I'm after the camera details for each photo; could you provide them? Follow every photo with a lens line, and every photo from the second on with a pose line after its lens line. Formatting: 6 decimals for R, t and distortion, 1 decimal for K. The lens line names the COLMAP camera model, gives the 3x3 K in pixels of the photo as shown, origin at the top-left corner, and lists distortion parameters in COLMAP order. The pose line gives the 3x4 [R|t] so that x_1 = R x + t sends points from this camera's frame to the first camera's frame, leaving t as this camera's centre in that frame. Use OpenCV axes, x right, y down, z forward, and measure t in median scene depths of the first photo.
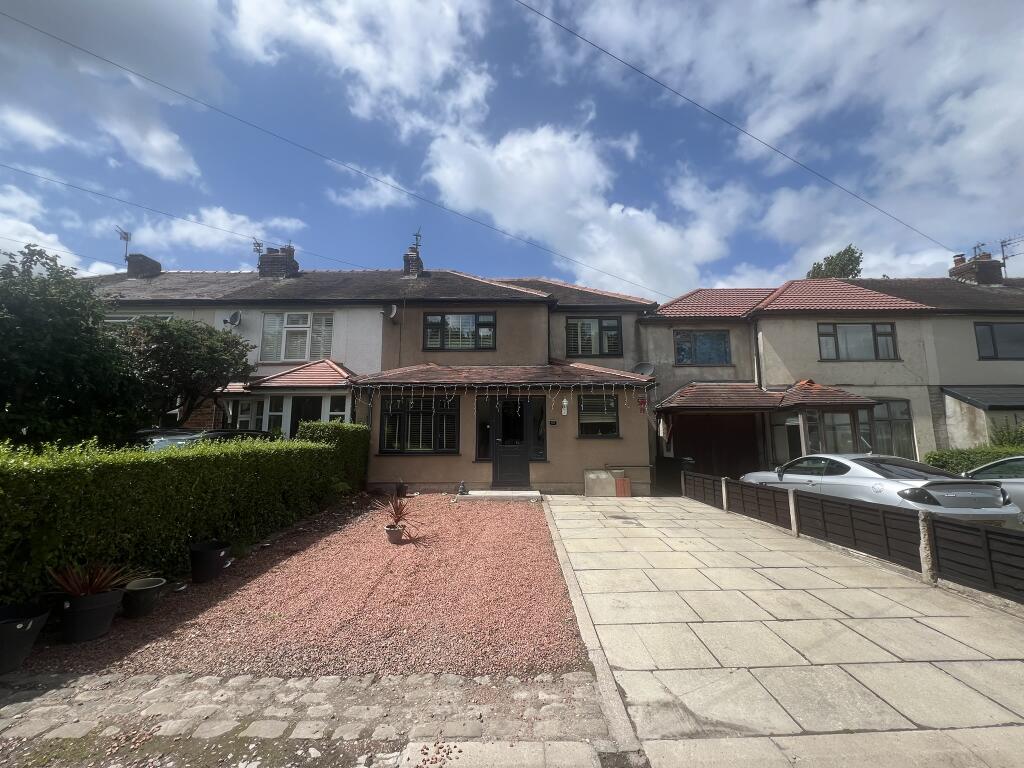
lens RADIAL K [[413.1, 0, 512.0], [0, 413.1, 384.0], [0, 0, 1]] dist [-0.001415, 0.000596]
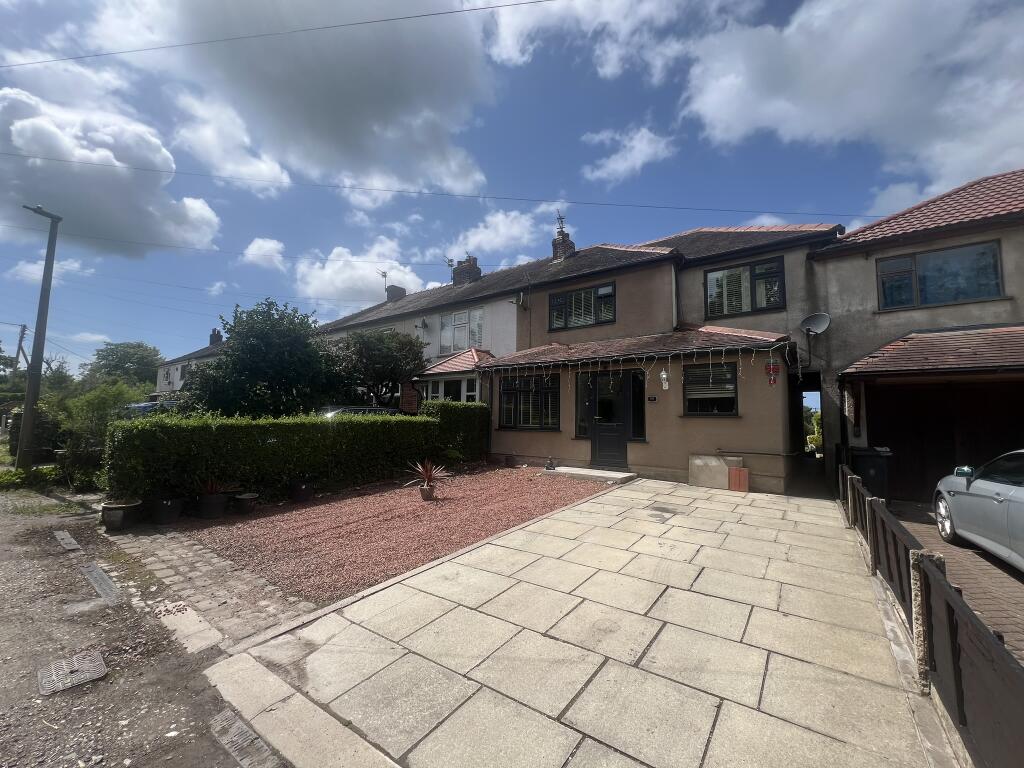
lens RADIAL K [[413.1, 0, 512.0], [0, 413.1, 384.0], [0, 0, 1]] dist [-0.001415, 0.000596]
pose [[0.802915, -0.036168, -0.594995, 0.388769], [0.064676, 0.997551, 0.026638, 0.020167], [0.592574, -0.059870, 0.803288, 0.121213]]
